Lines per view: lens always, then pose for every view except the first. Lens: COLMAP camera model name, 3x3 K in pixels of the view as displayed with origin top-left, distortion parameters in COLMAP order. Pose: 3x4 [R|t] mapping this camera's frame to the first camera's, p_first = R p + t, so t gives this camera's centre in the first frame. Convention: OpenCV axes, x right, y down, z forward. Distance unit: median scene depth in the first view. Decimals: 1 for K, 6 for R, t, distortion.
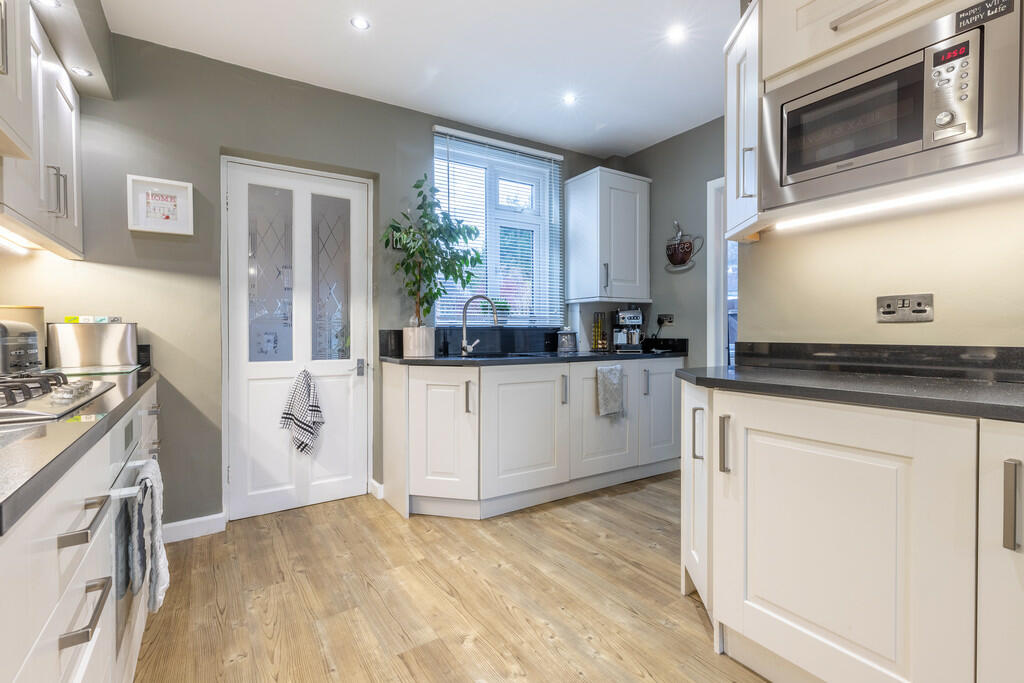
lens RADIAL K [[465.7, 0, 510.0], [0, 465.7, 339.6], [0, 0, 1]] dist [0.003797, 0.000098]
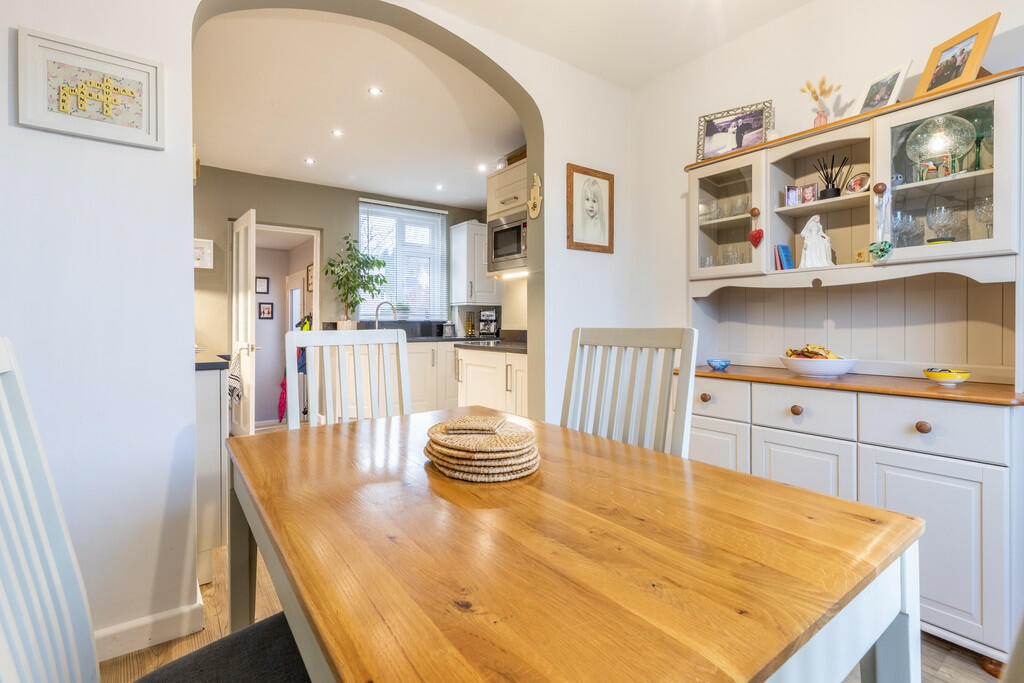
lens RADIAL K [[465.7, 0, 514.9], [0, 465.7, 331.1], [0, 0, 1]] dist [0.003797, 0.000098]
pose [[0.996816, 0.004848, 0.079593, 0.278935], [-0.004906, 0.999988, 0.000534, 0.006494], [-0.079590, -0.000923, 0.996827, -0.735799]]
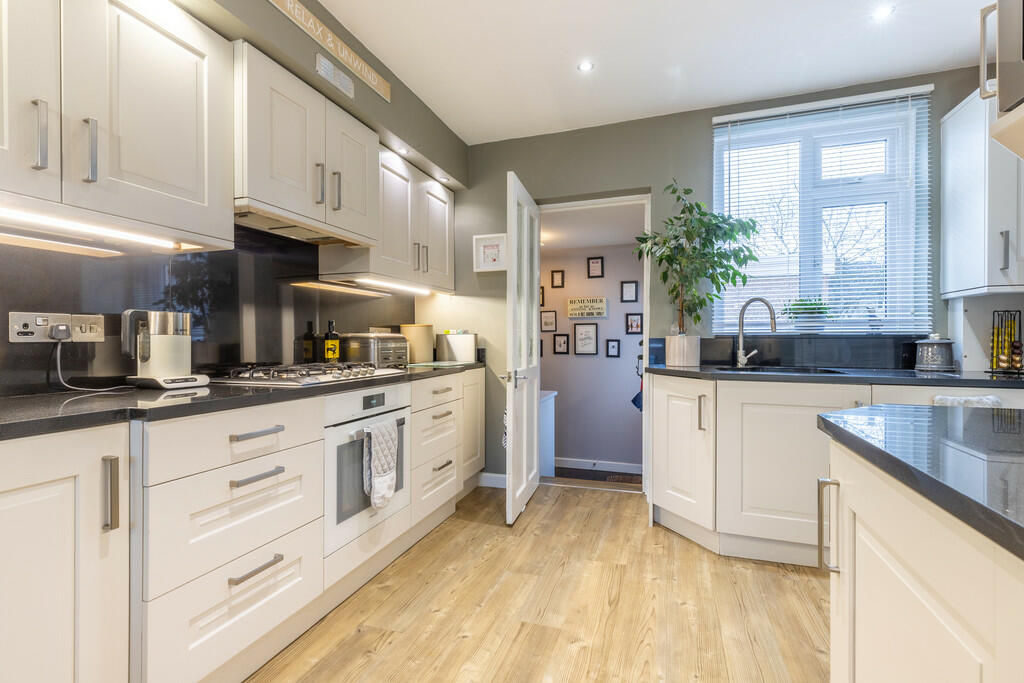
lens RADIAL K [[465.7, 0, 517.8], [0, 465.7, 336.2], [0, 0, 1]] dist [0.003797, 0.000098]
pose [[0.625321, 0.000171, -0.780367, 0.348947], [-0.014639, 0.999827, -0.011511, -0.009276], [0.780230, 0.018621, 0.625216, 0.133955]]
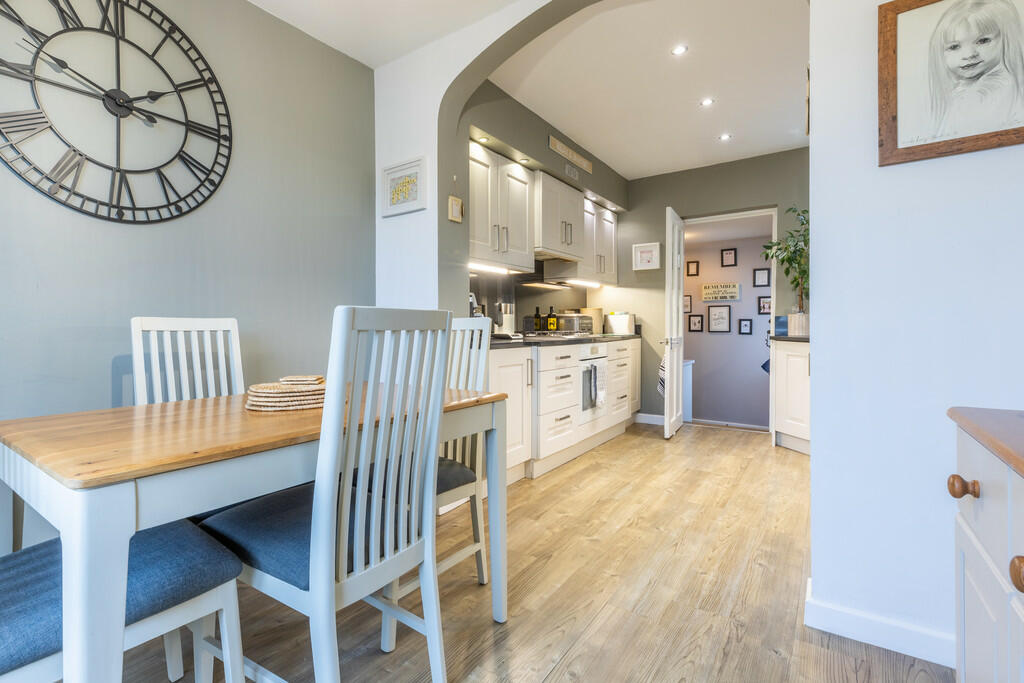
lens RADIAL K [[495.5, 0, 452.8], [0, 495.5, 328.5], [0, 0, 1]] dist [-0.001863, 0.001516]
pose [[0.334590, 0.013578, -0.942266, 0.812616], [-0.014363, 0.999854, 0.009308, 0.015991], [0.942254, 0.010420, 0.334736, -0.413744]]
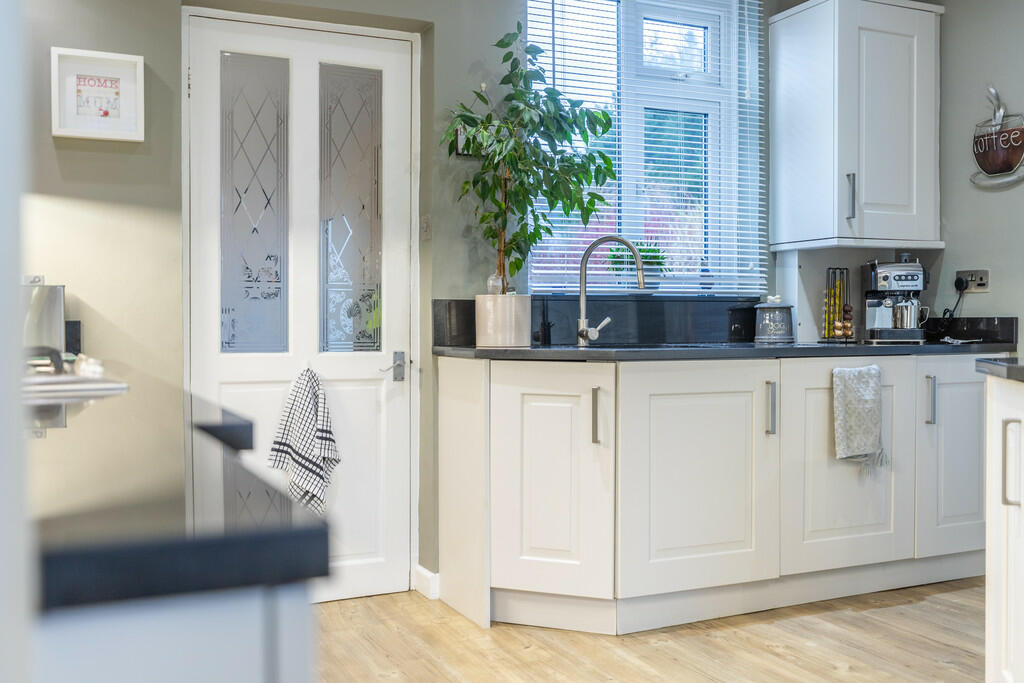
lens RADIAL K [[980.9, 0, 506.4], [0, 980.9, 331.6], [0, 0, 1]] dist [0.004074, 0.000000]
pose [[0.990802, 0.002319, -0.135300, -0.032775], [-0.002866, 0.999988, -0.003853, 0.023333], [0.135290, 0.004205, 0.990797, -0.171179]]
